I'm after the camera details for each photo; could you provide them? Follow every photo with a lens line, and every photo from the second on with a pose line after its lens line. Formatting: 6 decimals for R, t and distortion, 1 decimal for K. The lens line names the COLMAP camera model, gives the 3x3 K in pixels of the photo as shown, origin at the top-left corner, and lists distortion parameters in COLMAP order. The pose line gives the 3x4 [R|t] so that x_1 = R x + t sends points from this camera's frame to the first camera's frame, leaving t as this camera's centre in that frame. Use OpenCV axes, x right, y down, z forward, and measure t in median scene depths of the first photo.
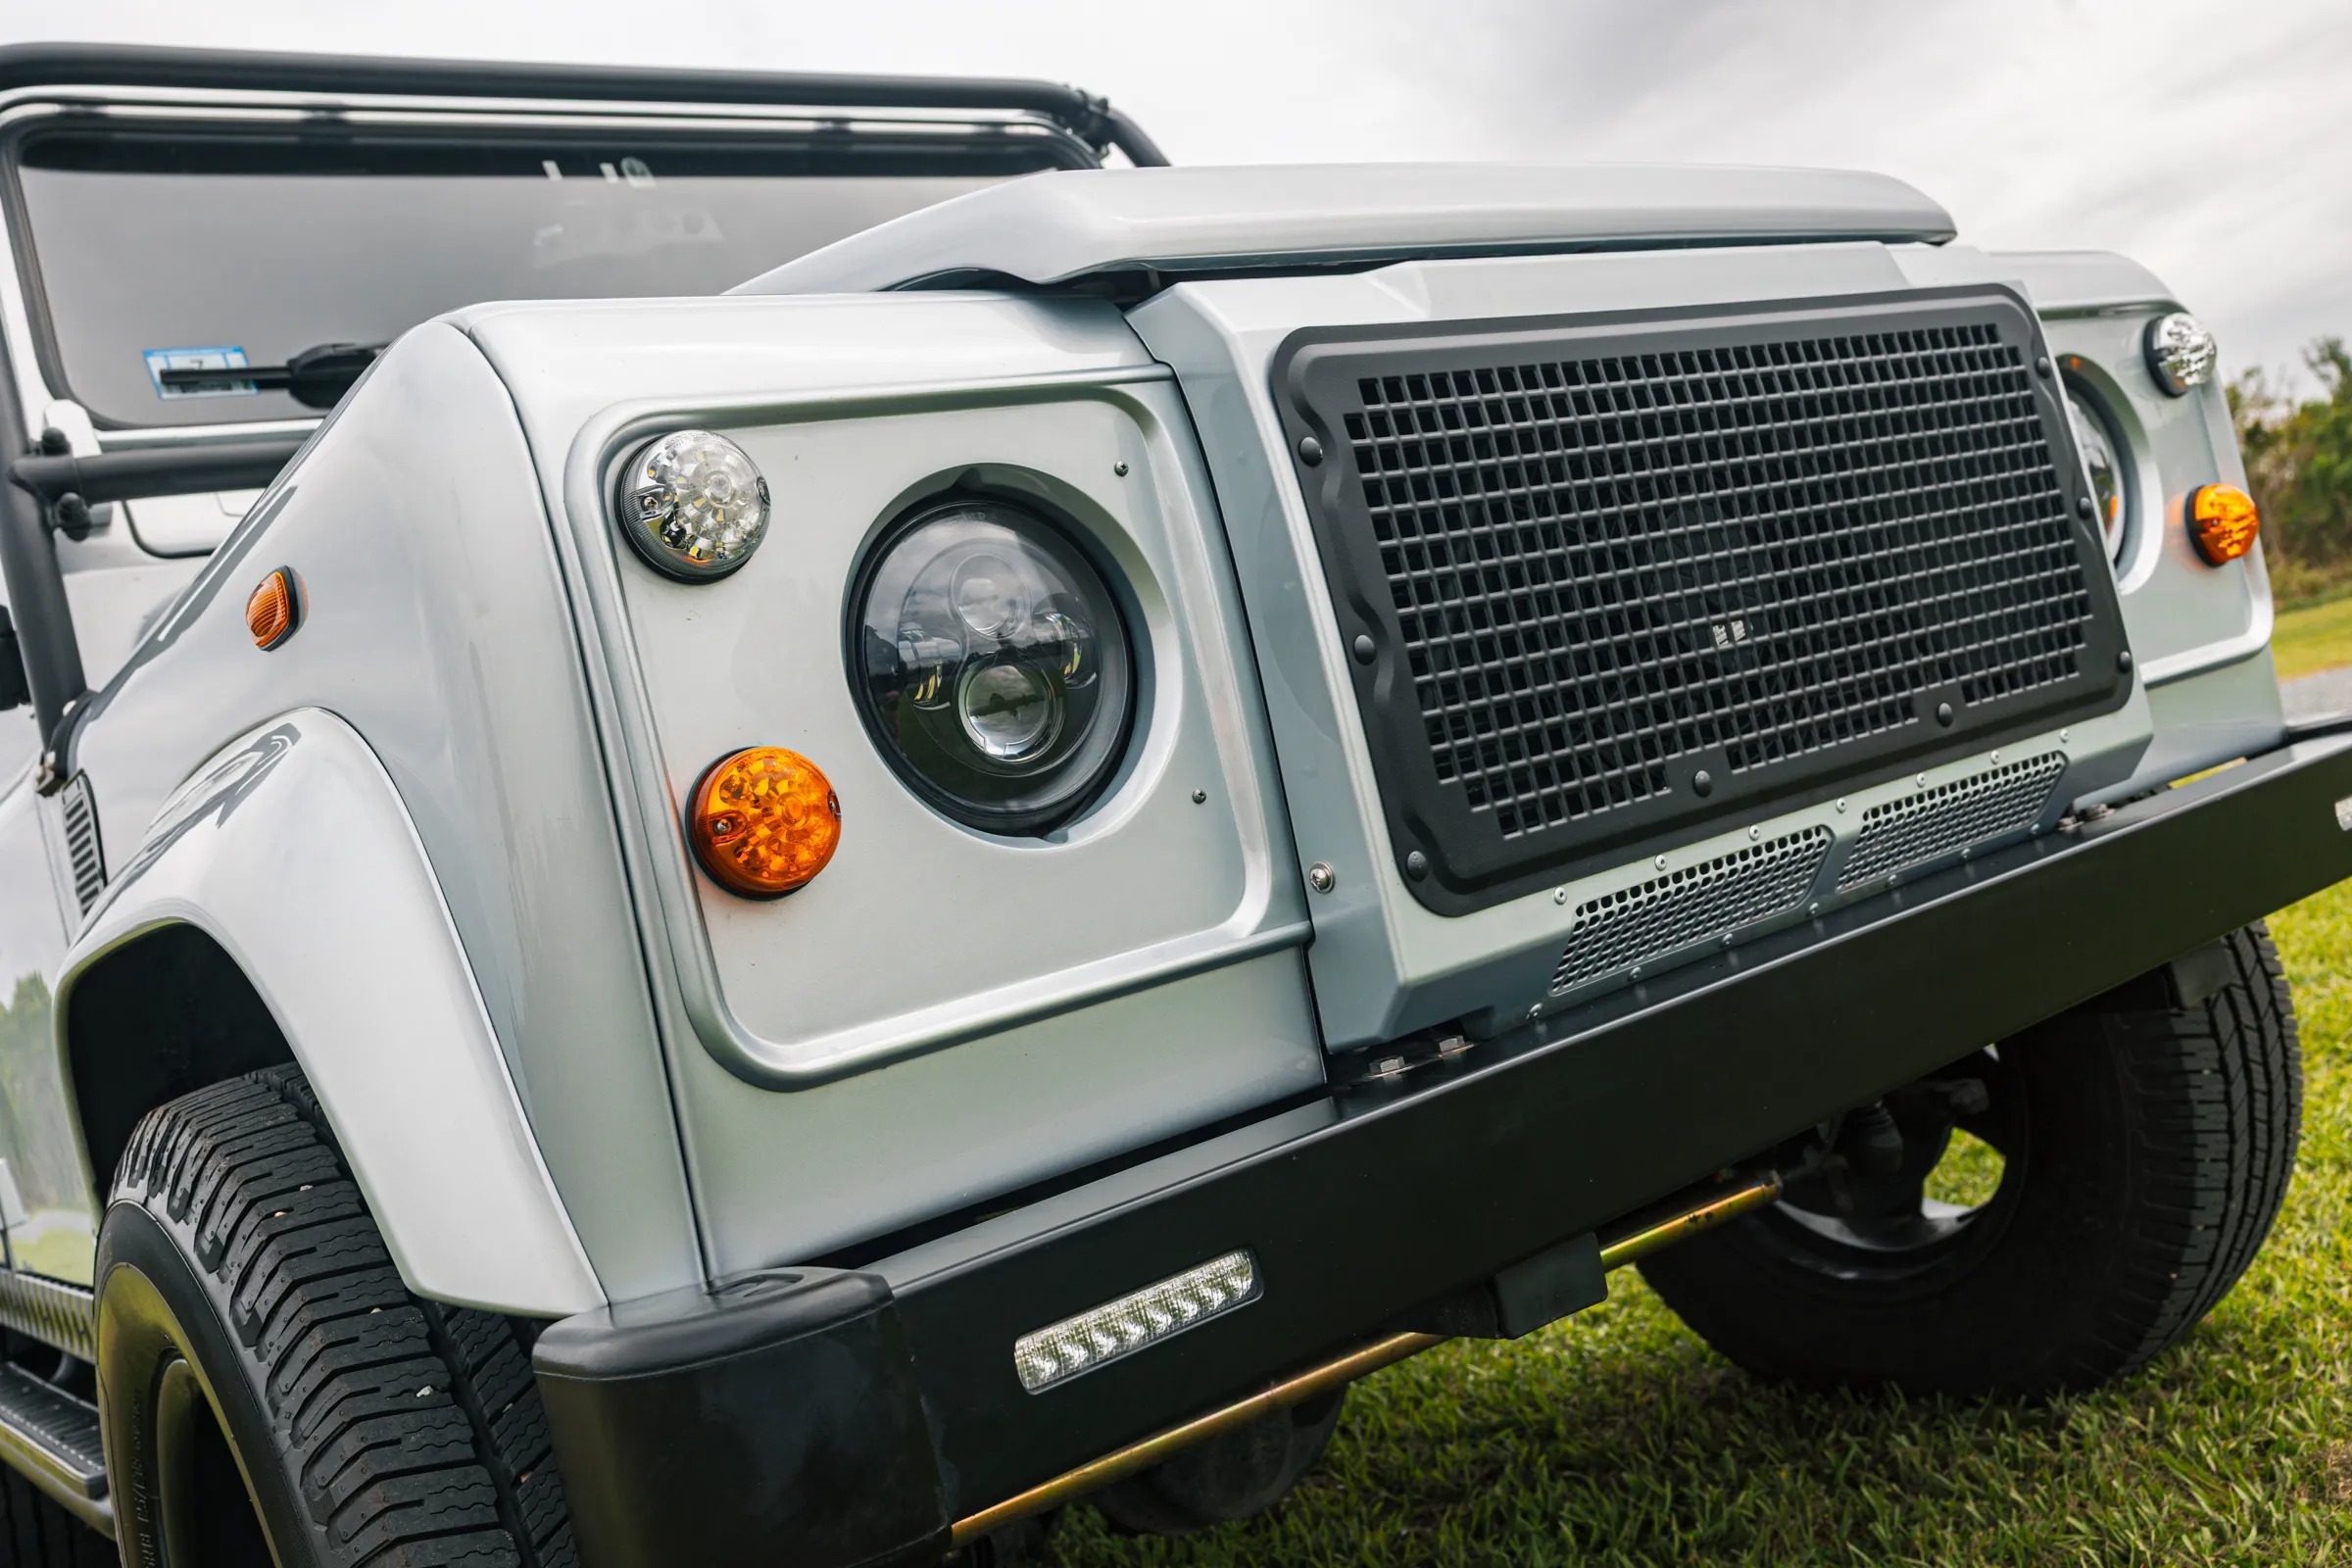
lens RADIAL K [[2050.8, 0, 1176.0], [0, 2050.8, 784.0], [0, 0, 1]] dist [0.006938, 0.002073]
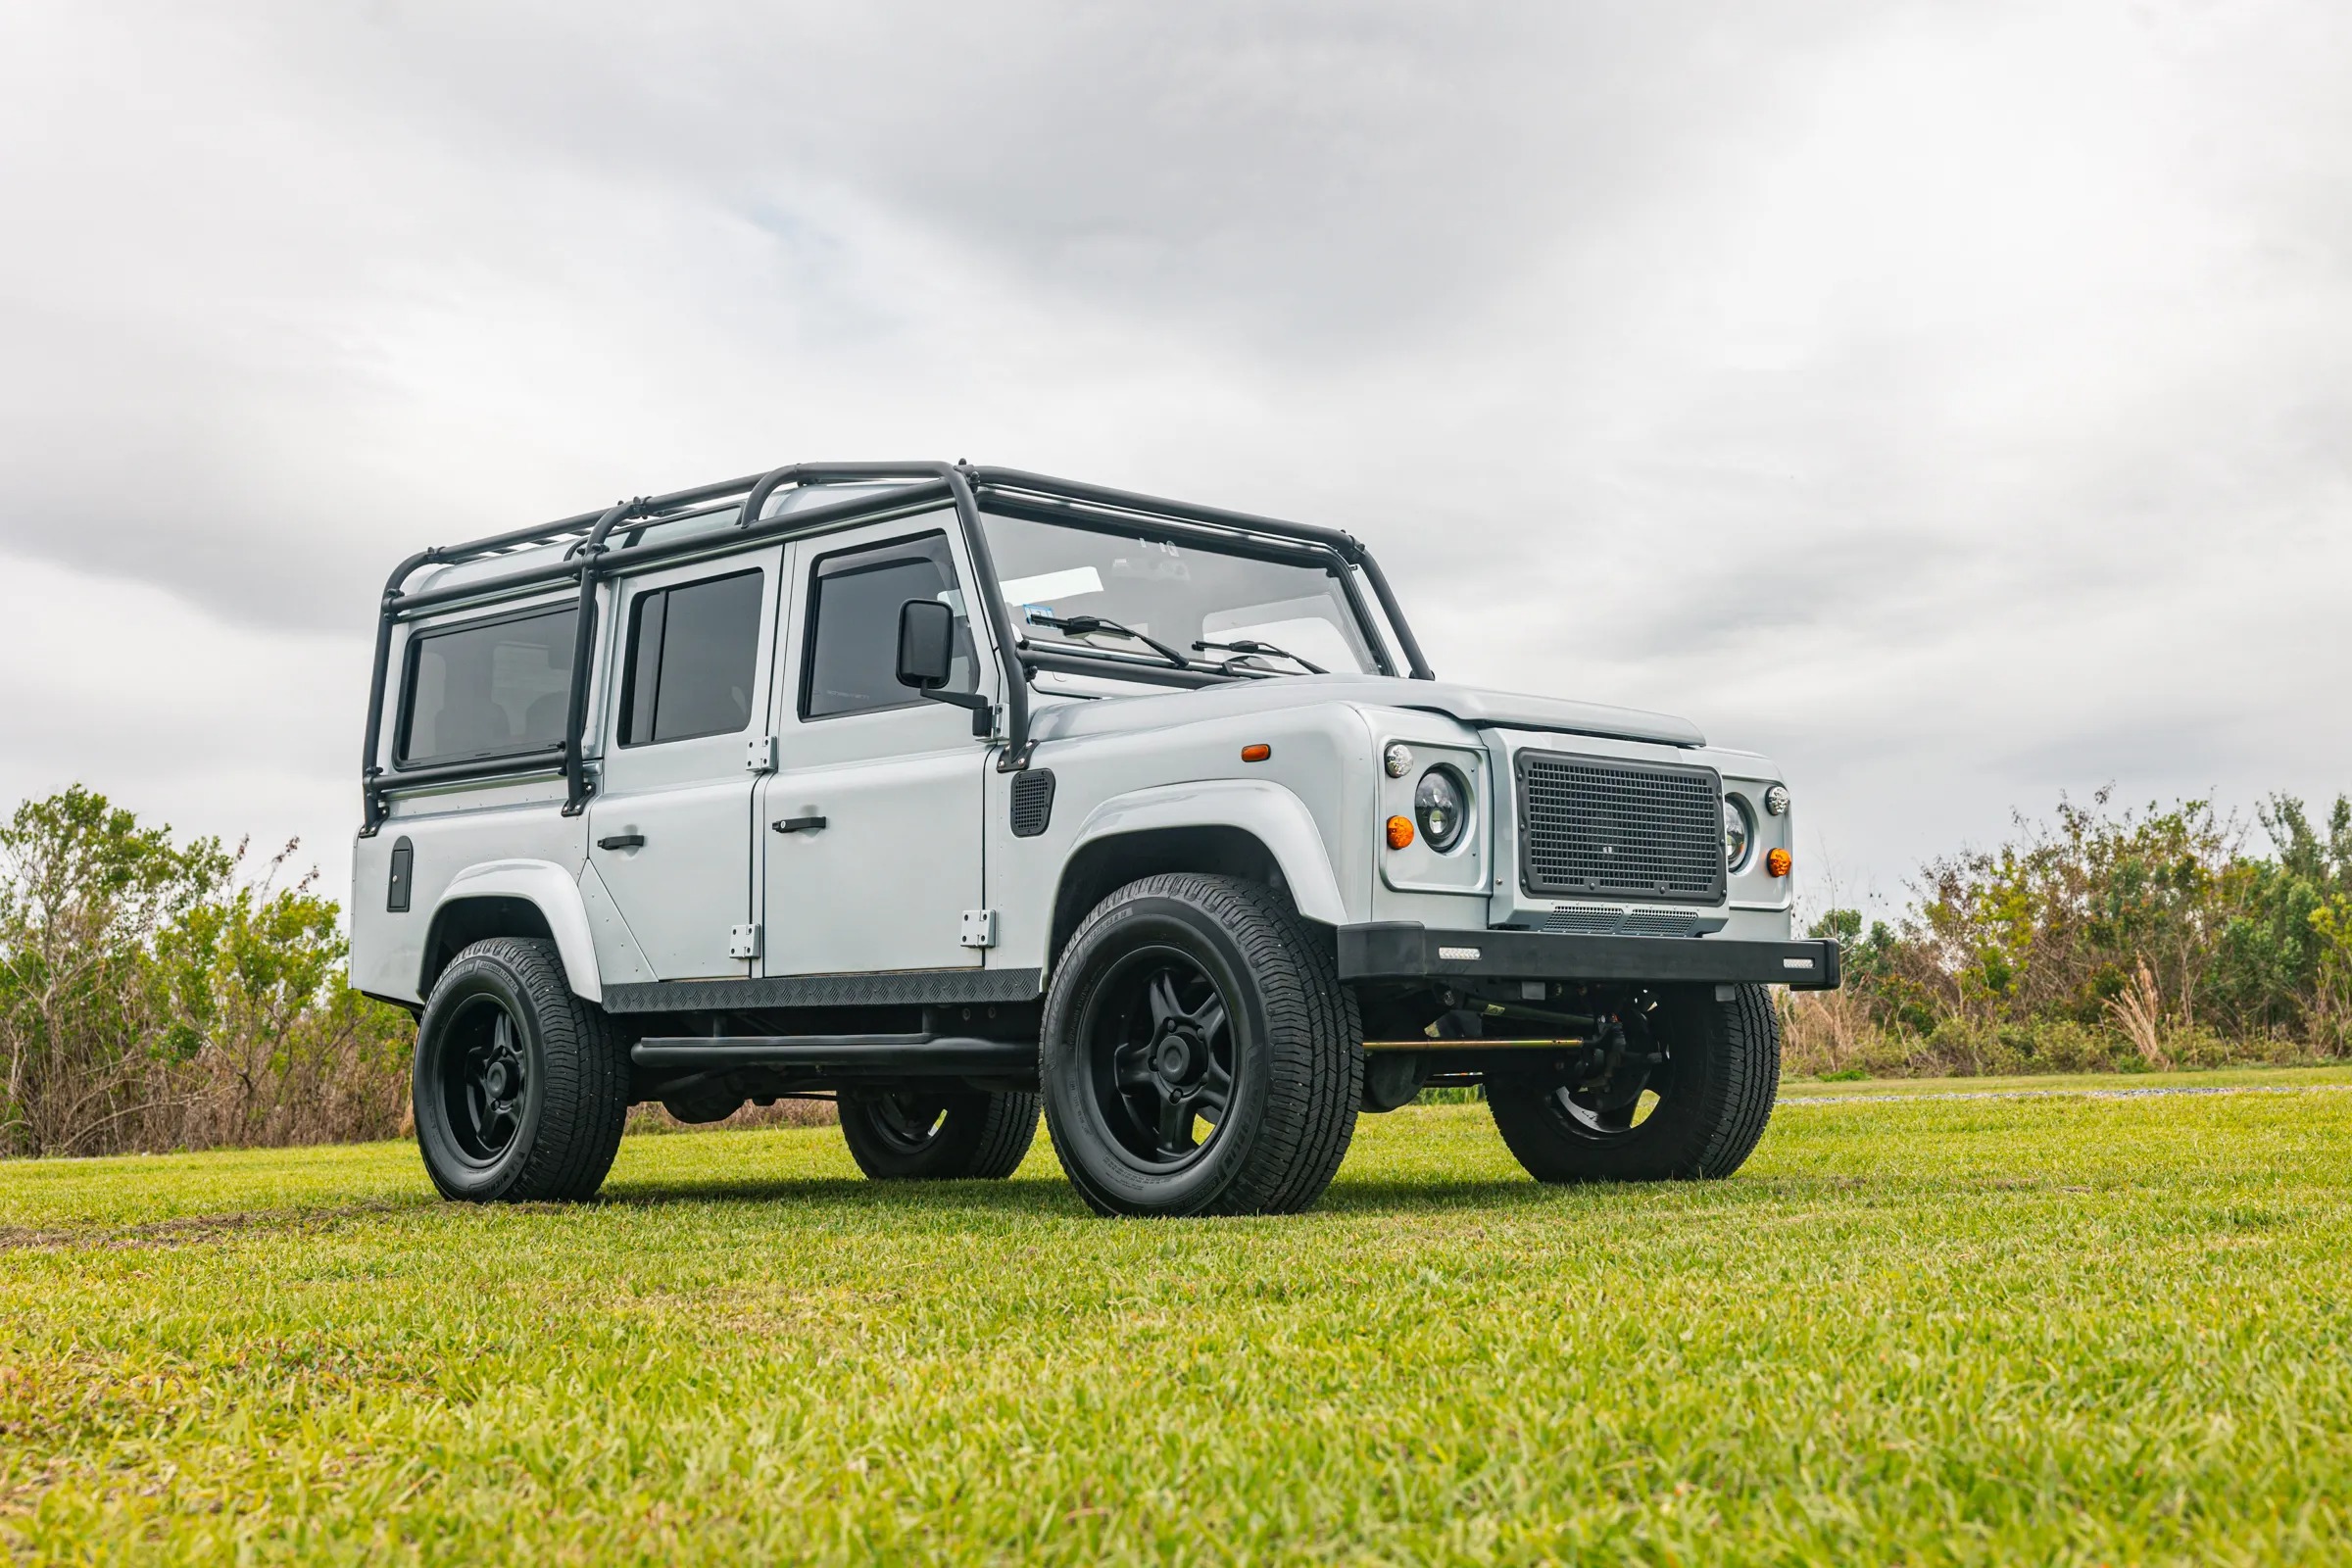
lens RADIAL K [[2739.1, 0, 1114.7], [0, 2739.1, 774.4], [0, 0, 1]] dist [-0.033477, -0.045952]
pose [[0.967254, 0.239990, 0.082607, -1.127389], [-0.231276, 0.967459, -0.102635, 0.557408], [-0.104550, 0.080170, 0.991283, -4.168716]]
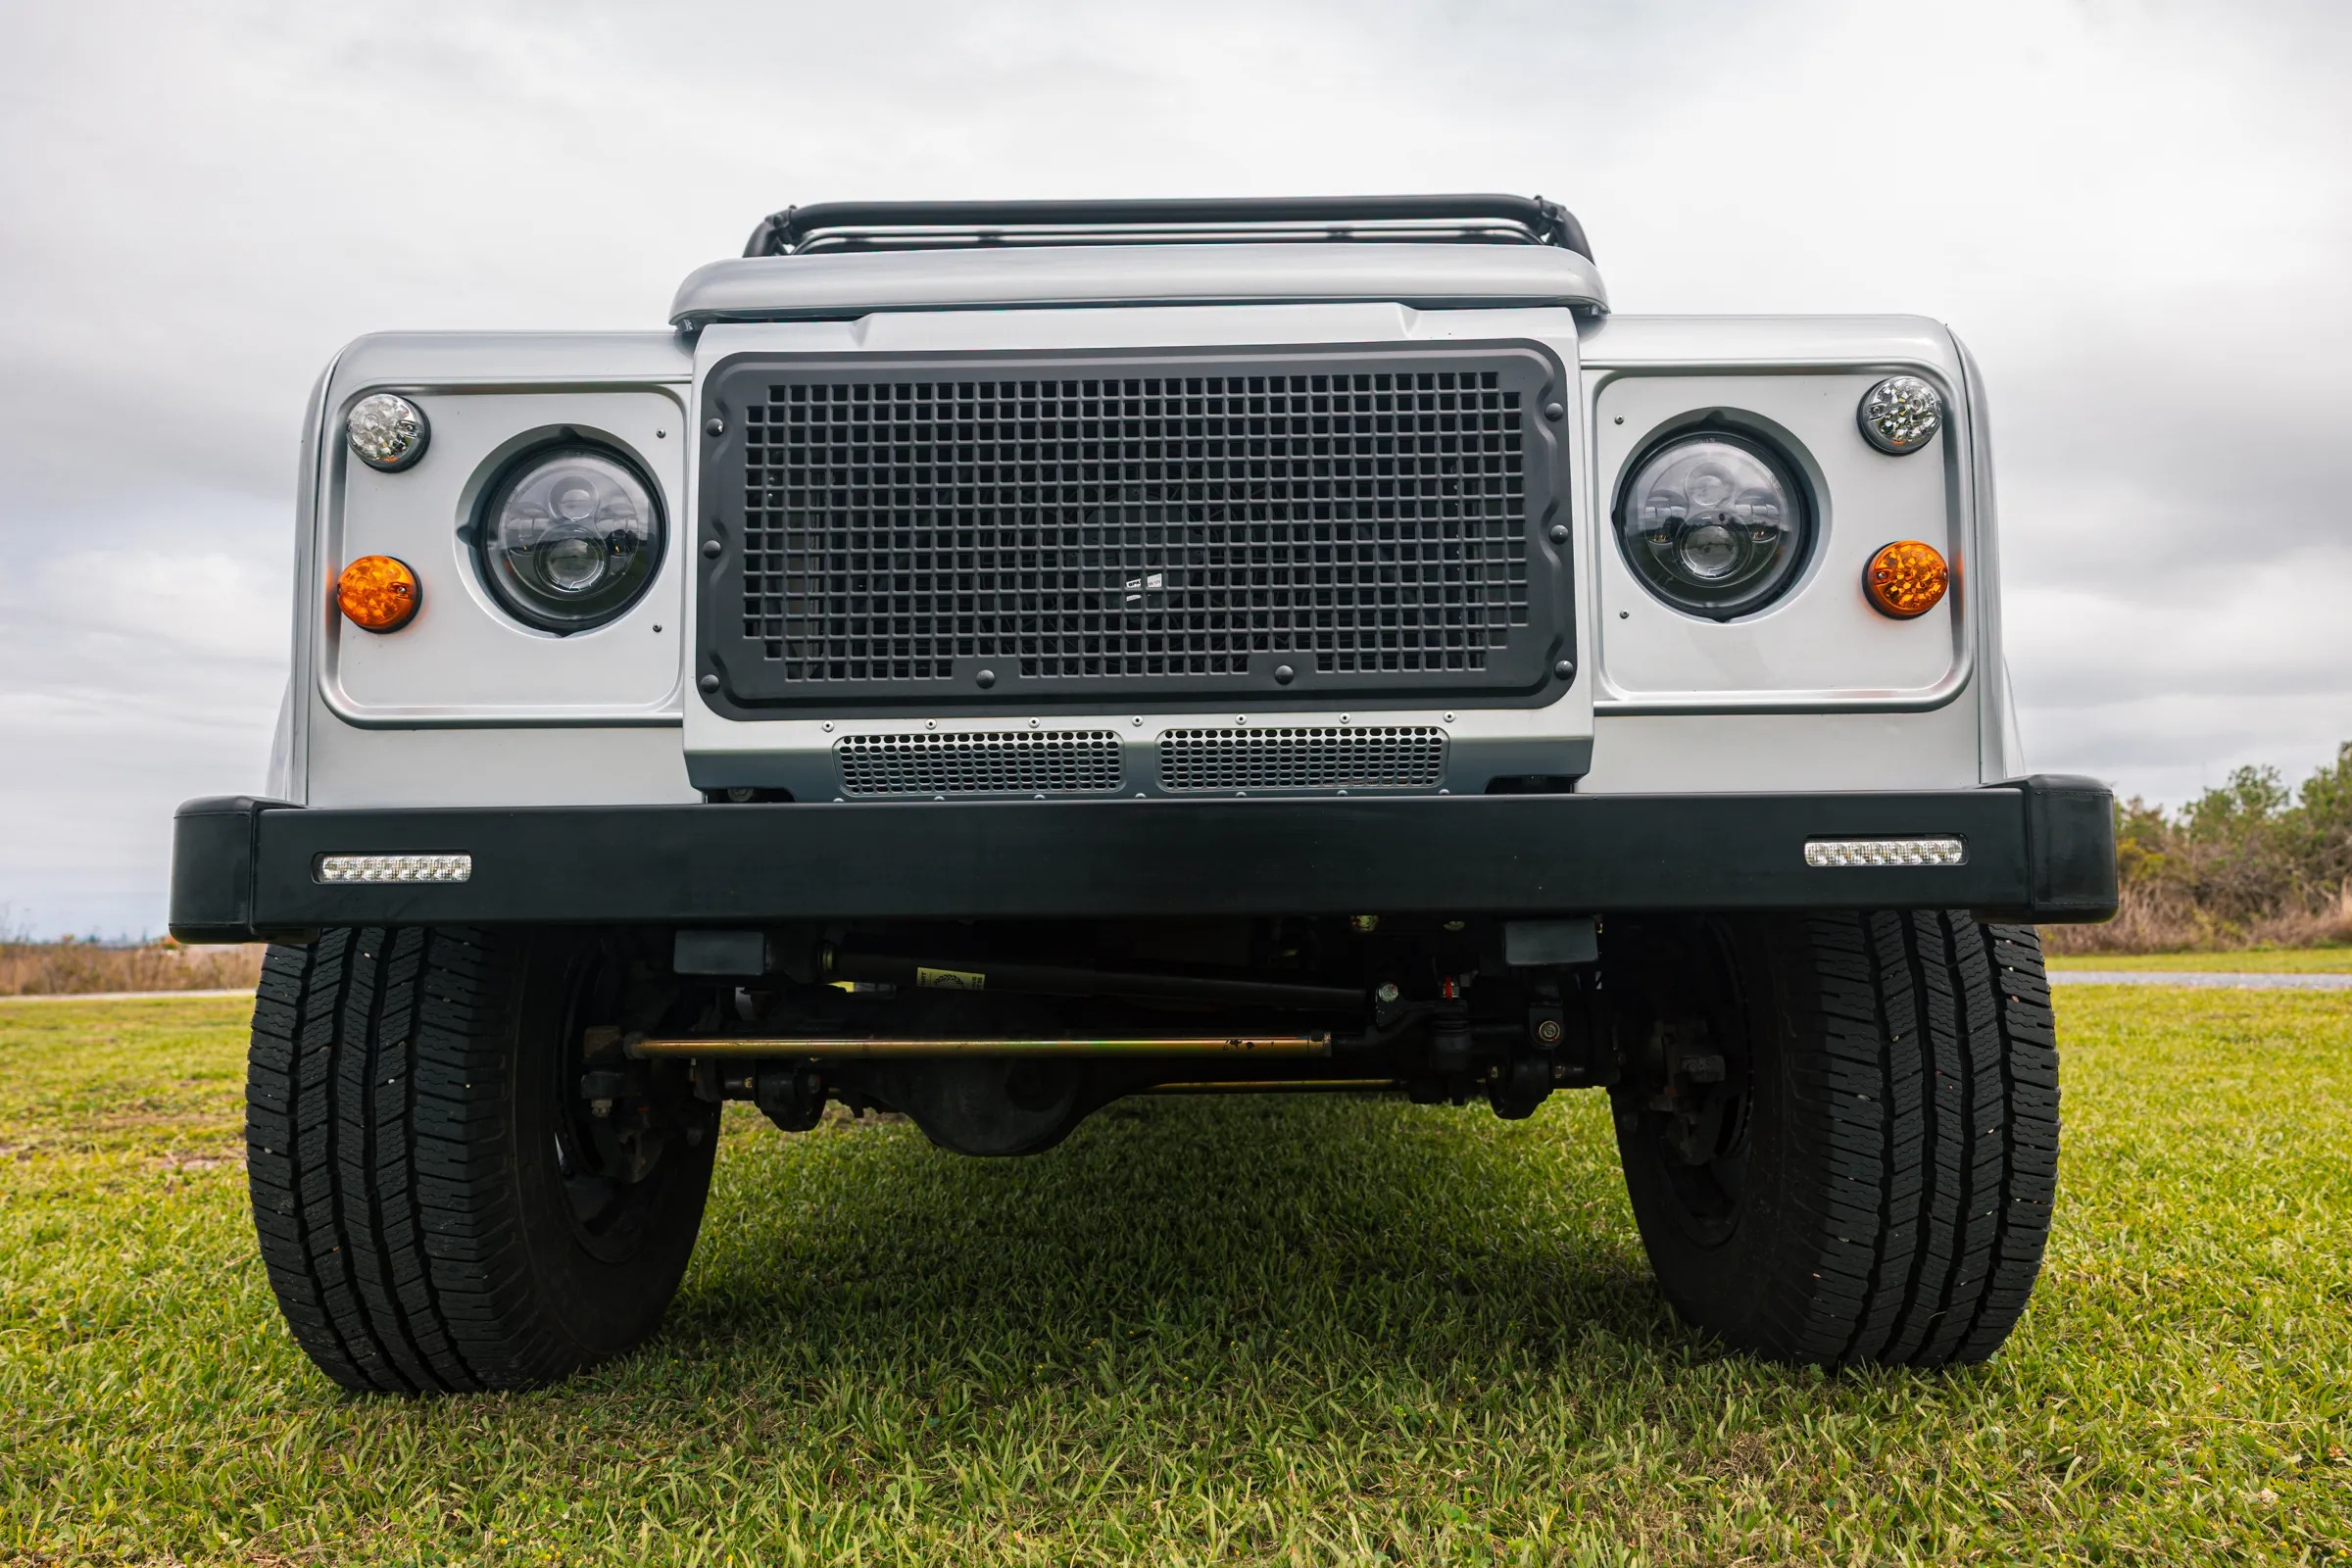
lens RADIAL K [[1520.7, 0, 1176.0], [0, 1520.7, 784.0], [0, 0, 1]] dist [-0.002587, -0.000287]
pose [[0.774547, 0.184501, -0.605009, 1.115624], [-0.164326, 0.982364, 0.089204, -0.049143], [0.610797, 0.030326, 0.791206, 0.261838]]
